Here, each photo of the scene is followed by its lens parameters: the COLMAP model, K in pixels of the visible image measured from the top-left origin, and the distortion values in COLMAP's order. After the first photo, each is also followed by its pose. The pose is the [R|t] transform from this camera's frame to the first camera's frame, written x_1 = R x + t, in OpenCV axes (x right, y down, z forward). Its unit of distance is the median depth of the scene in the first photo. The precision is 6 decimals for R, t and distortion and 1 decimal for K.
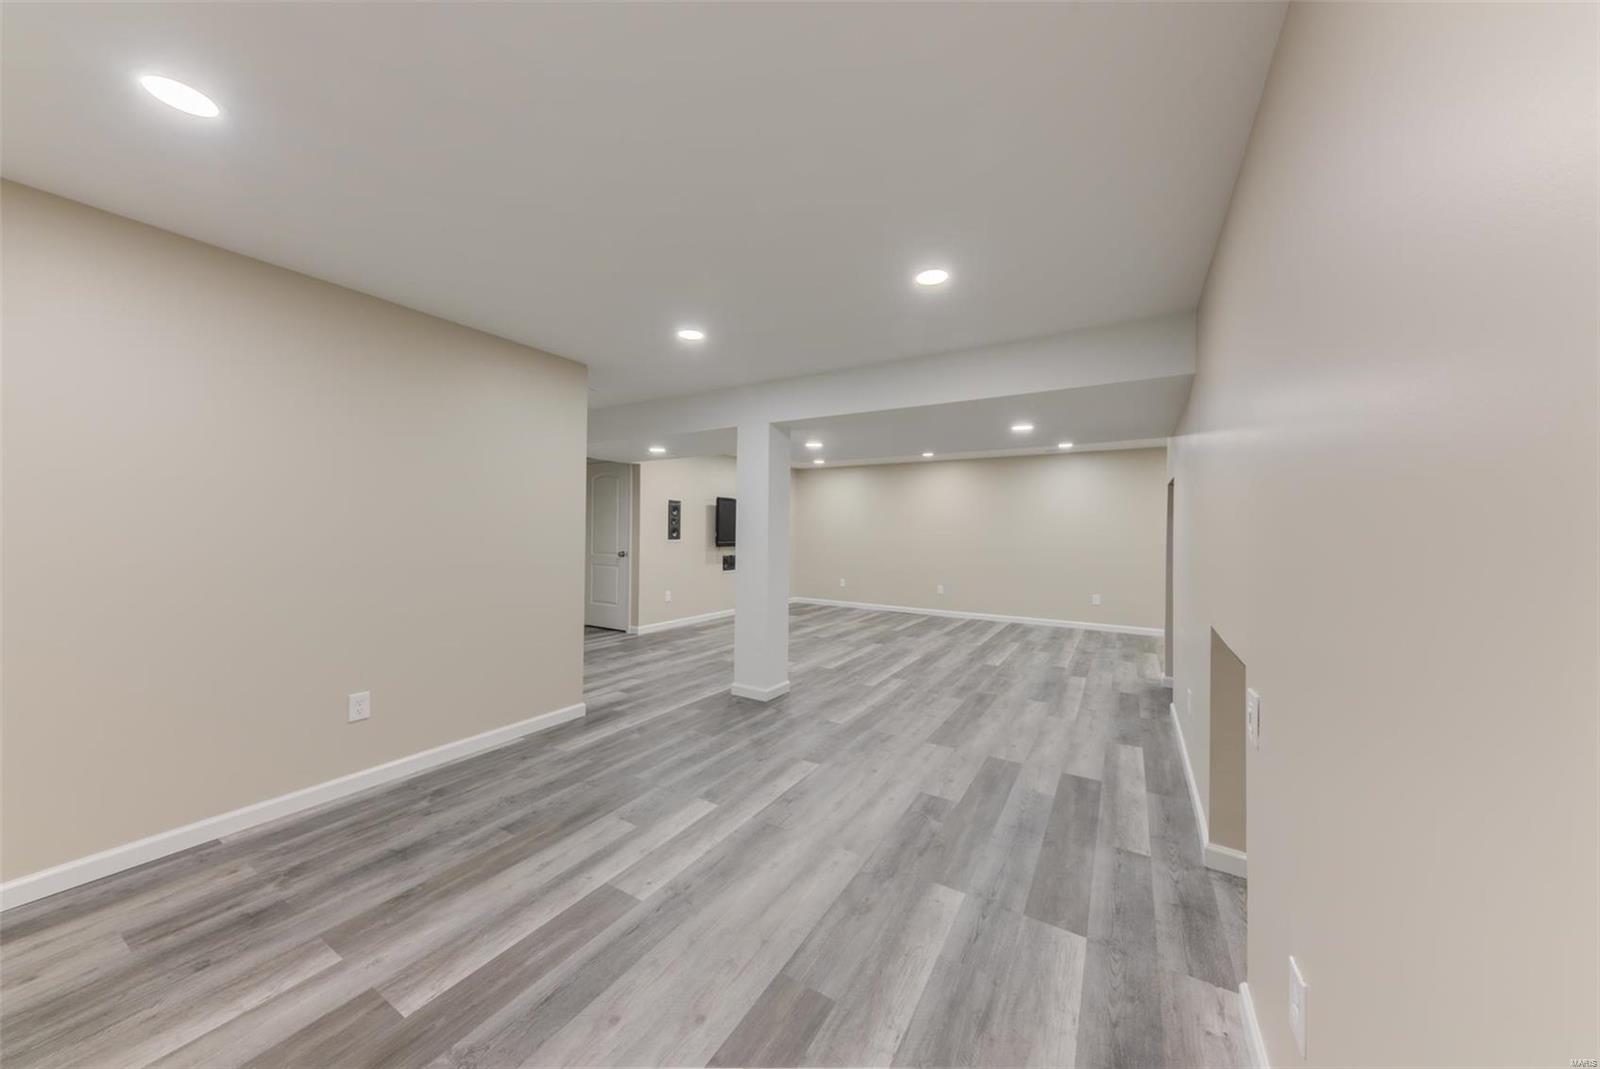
lens RADIAL K [[544.8, 0, 800.2], [0, 544.8, 531.8], [0, 0, 1]] dist [0.022876, -0.003511]
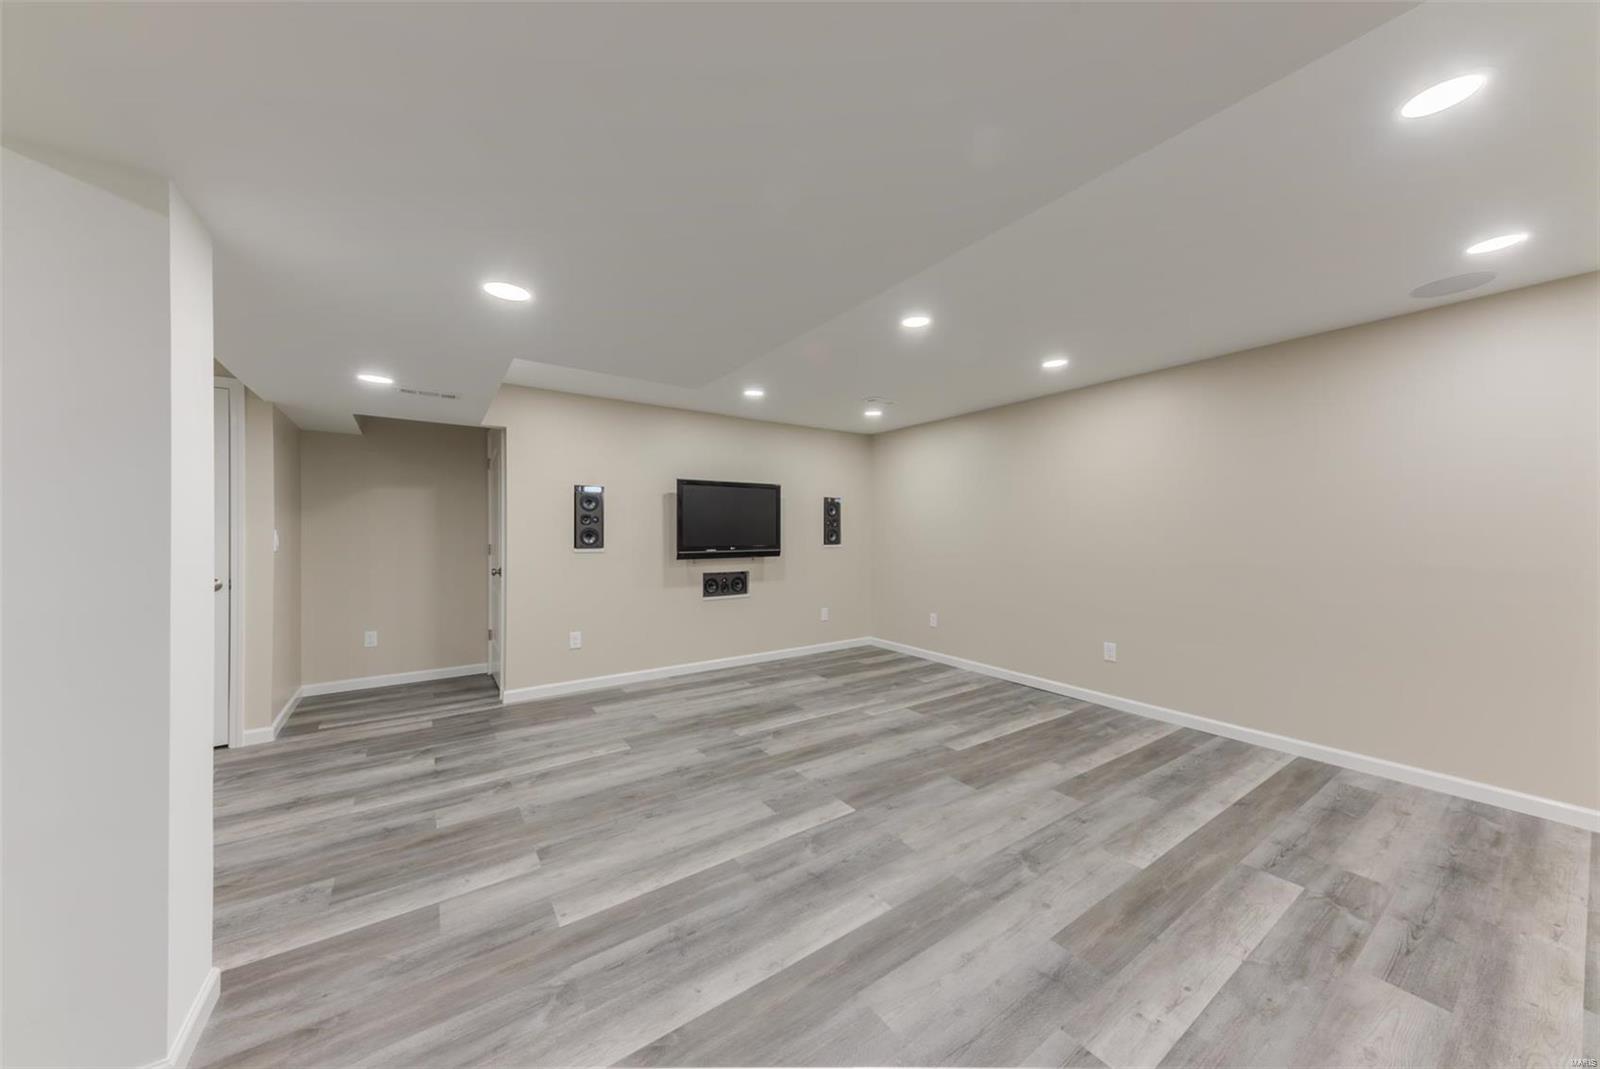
lens RADIAL K [[544.8, 0, 800.2], [0, 544.8, 531.8], [0, 0, 1]] dist [0.022876, -0.003511]
pose [[0.909014, -0.014669, -0.416506, 0.257220], [0.014177, 0.999890, -0.004274, 0.001002], [0.416523, -0.002020, 0.909123, 0.553048]]
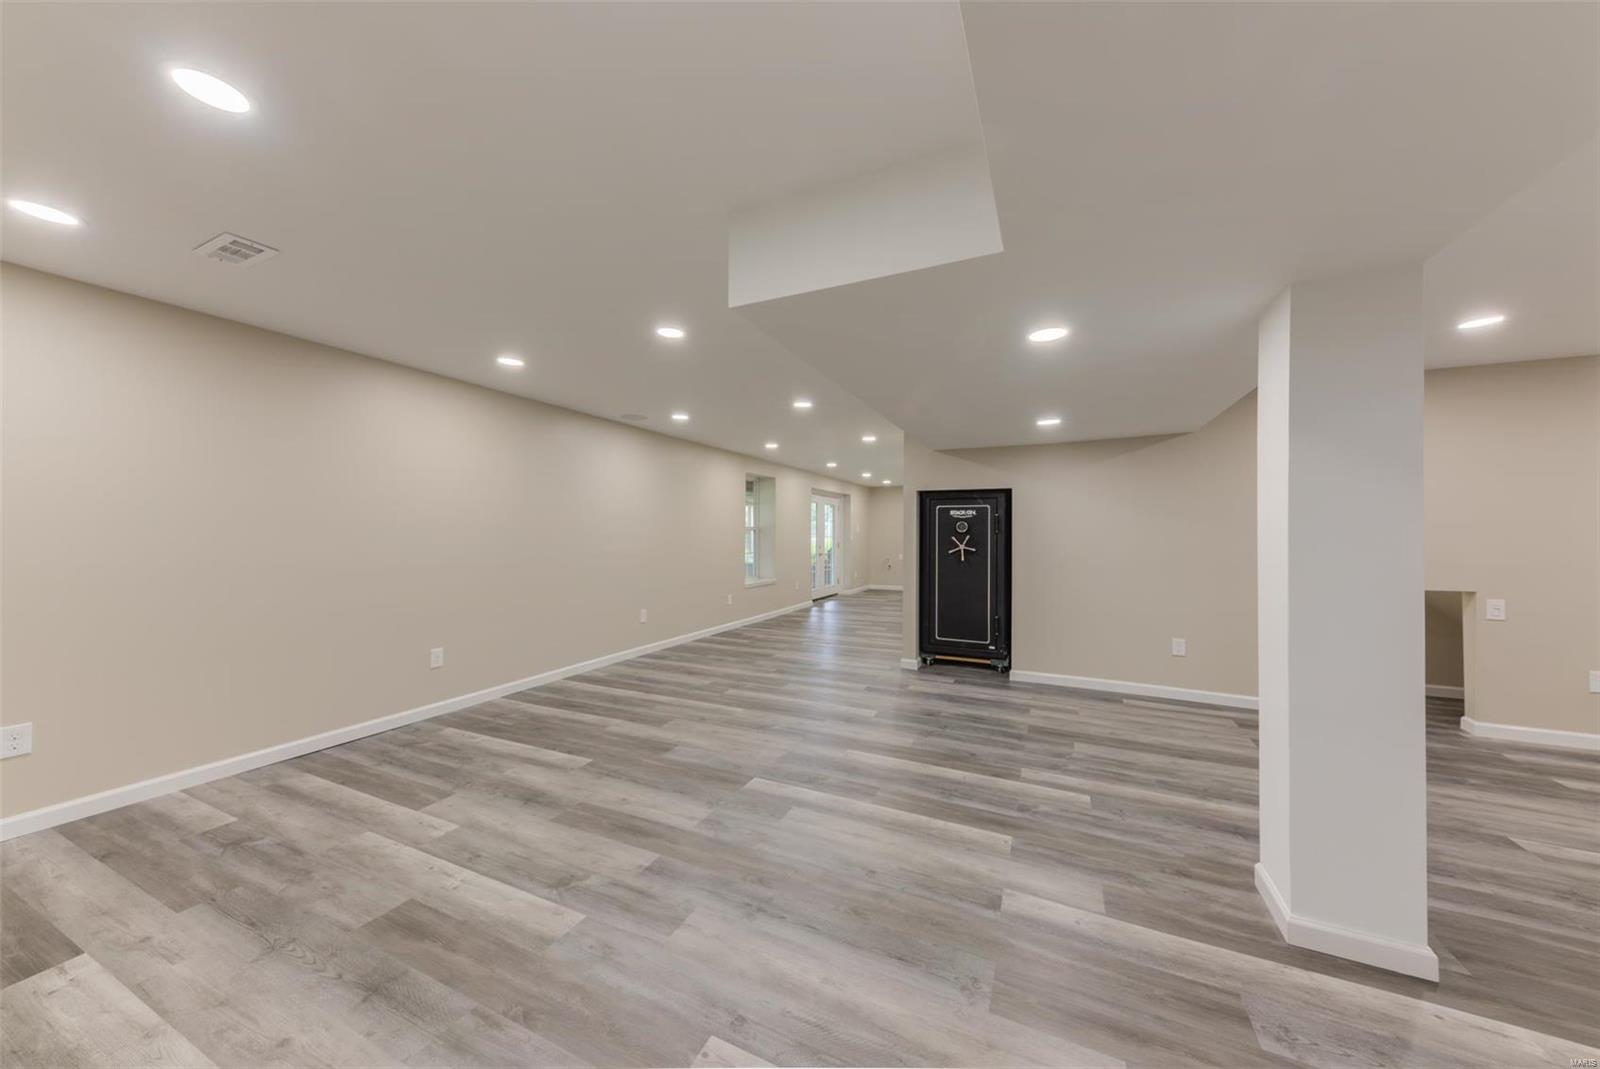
lens RADIAL K [[532.8, 0, 804.7], [0, 532.8, 538.6], [0, 0, 1]] dist [0.011733, -0.000004]
pose [[-0.104610, -0.020881, 0.994294, -0.272857], [-0.008262, 0.999763, 0.020126, -0.005205], [-0.994479, -0.006110, -0.104758, 0.908499]]
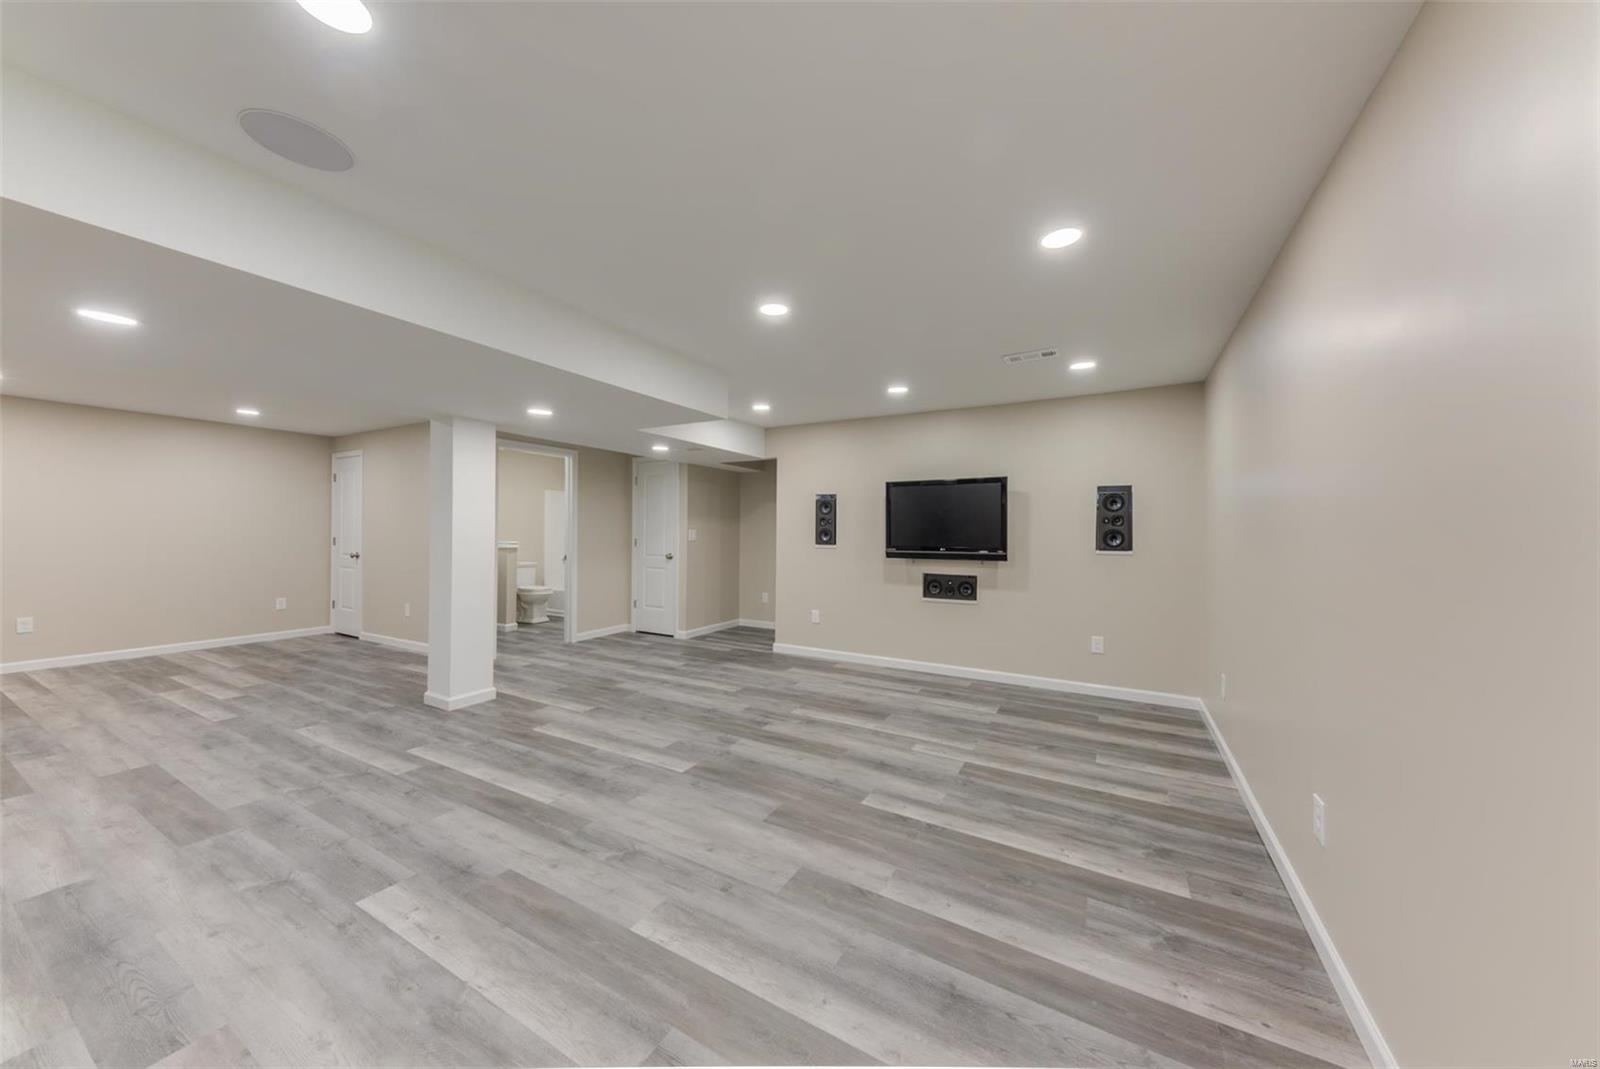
lens RADIAL K [[544.8, 0, 800.2], [0, 544.8, 531.8], [0, 0, 1]] dist [0.022876, -0.003511]
pose [[0.016194, -0.013005, -0.999784, 0.561953], [-0.005708, 0.999898, -0.013099, 0.006233], [0.999853, 0.005918, 0.016118, 0.986103]]
